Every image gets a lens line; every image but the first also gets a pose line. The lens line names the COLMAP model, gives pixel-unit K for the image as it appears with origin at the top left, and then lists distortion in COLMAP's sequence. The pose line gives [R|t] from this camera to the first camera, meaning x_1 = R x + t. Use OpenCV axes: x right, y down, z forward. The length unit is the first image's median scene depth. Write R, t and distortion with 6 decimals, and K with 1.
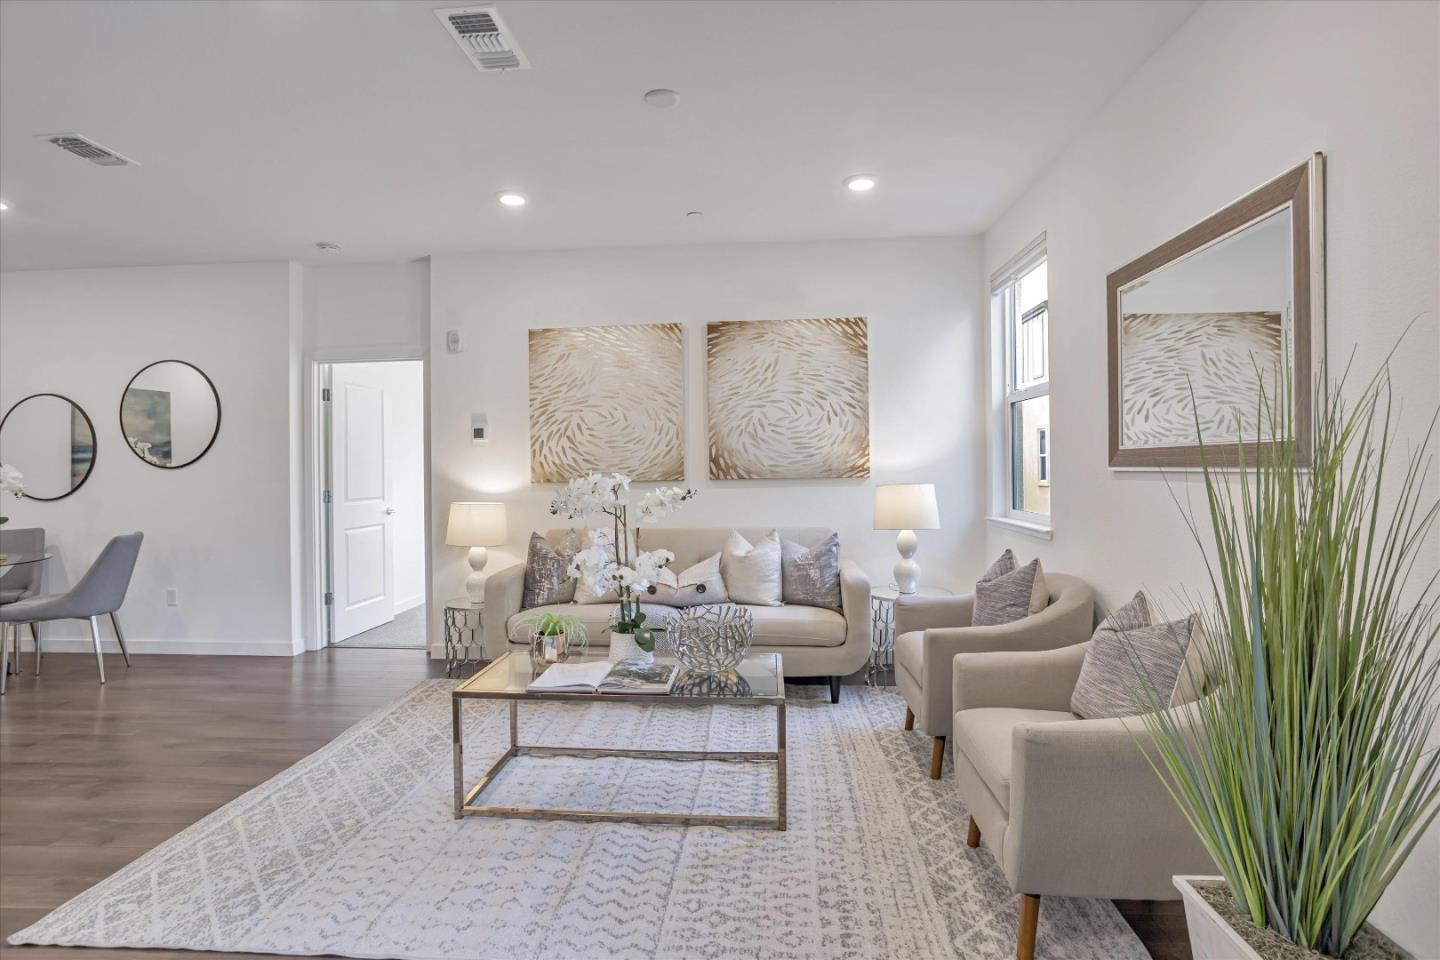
lens RADIAL K [[723.6, 0, 716.3], [0, 723.6, 461.9], [0, 0, 1]] dist [-0.034159, 0.022250]
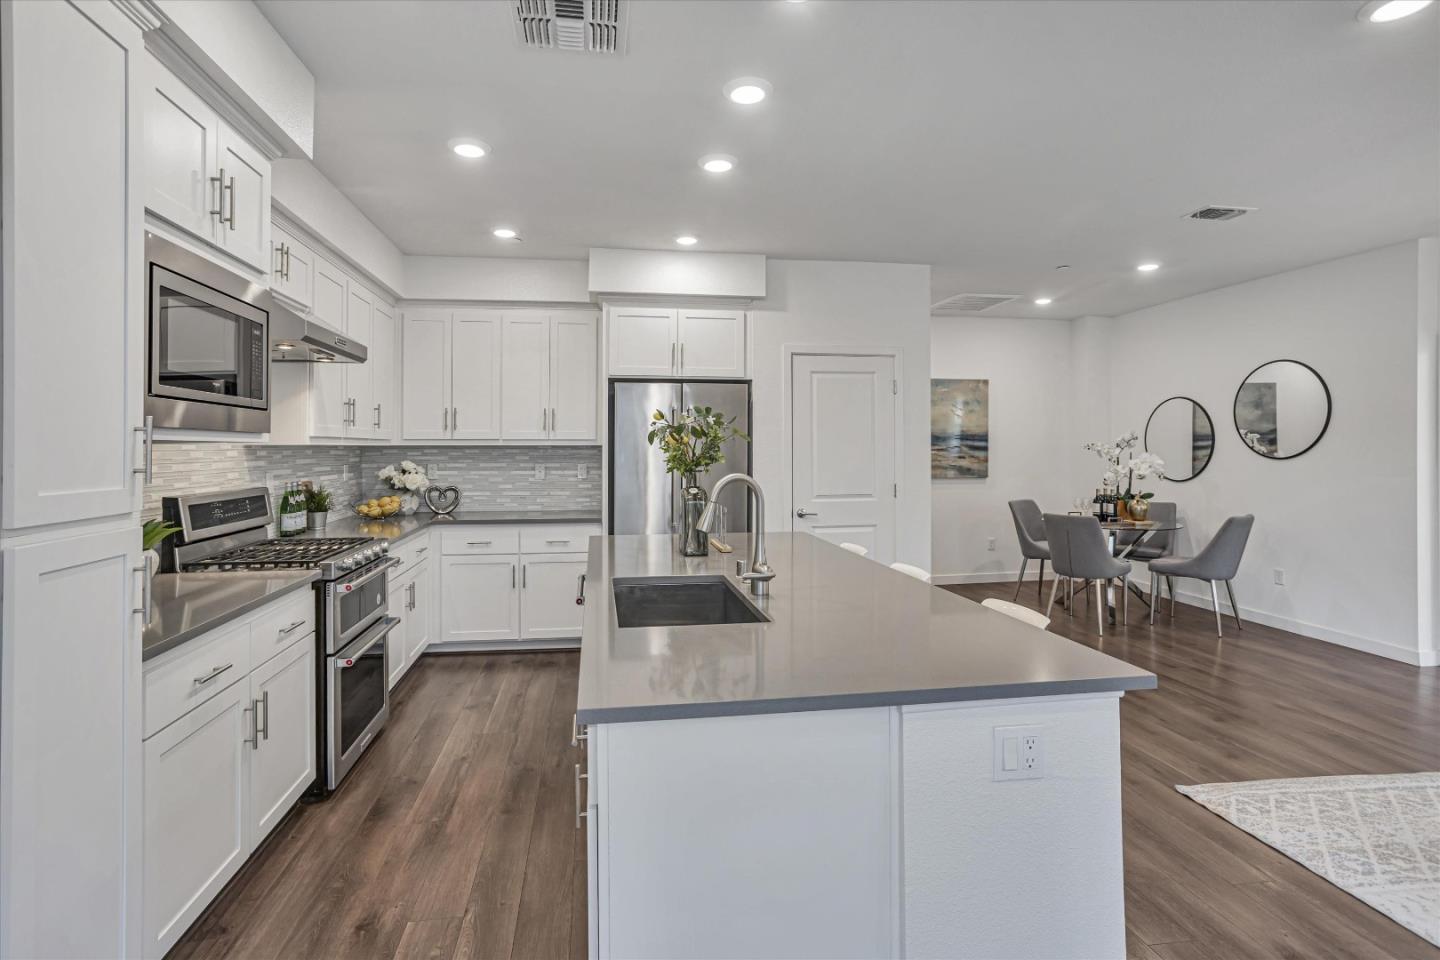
lens RADIAL K [[704.4, 0, 695.2], [0, 704.4, 446.6], [0, 0, 1]] dist [-0.032206, 0.020887]
pose [[0.225780, 0.010244, -0.974124, 0.121418], [0.001982, 0.999938, 0.010975, -0.038874], [0.974176, -0.004409, 0.225746, -0.187003]]
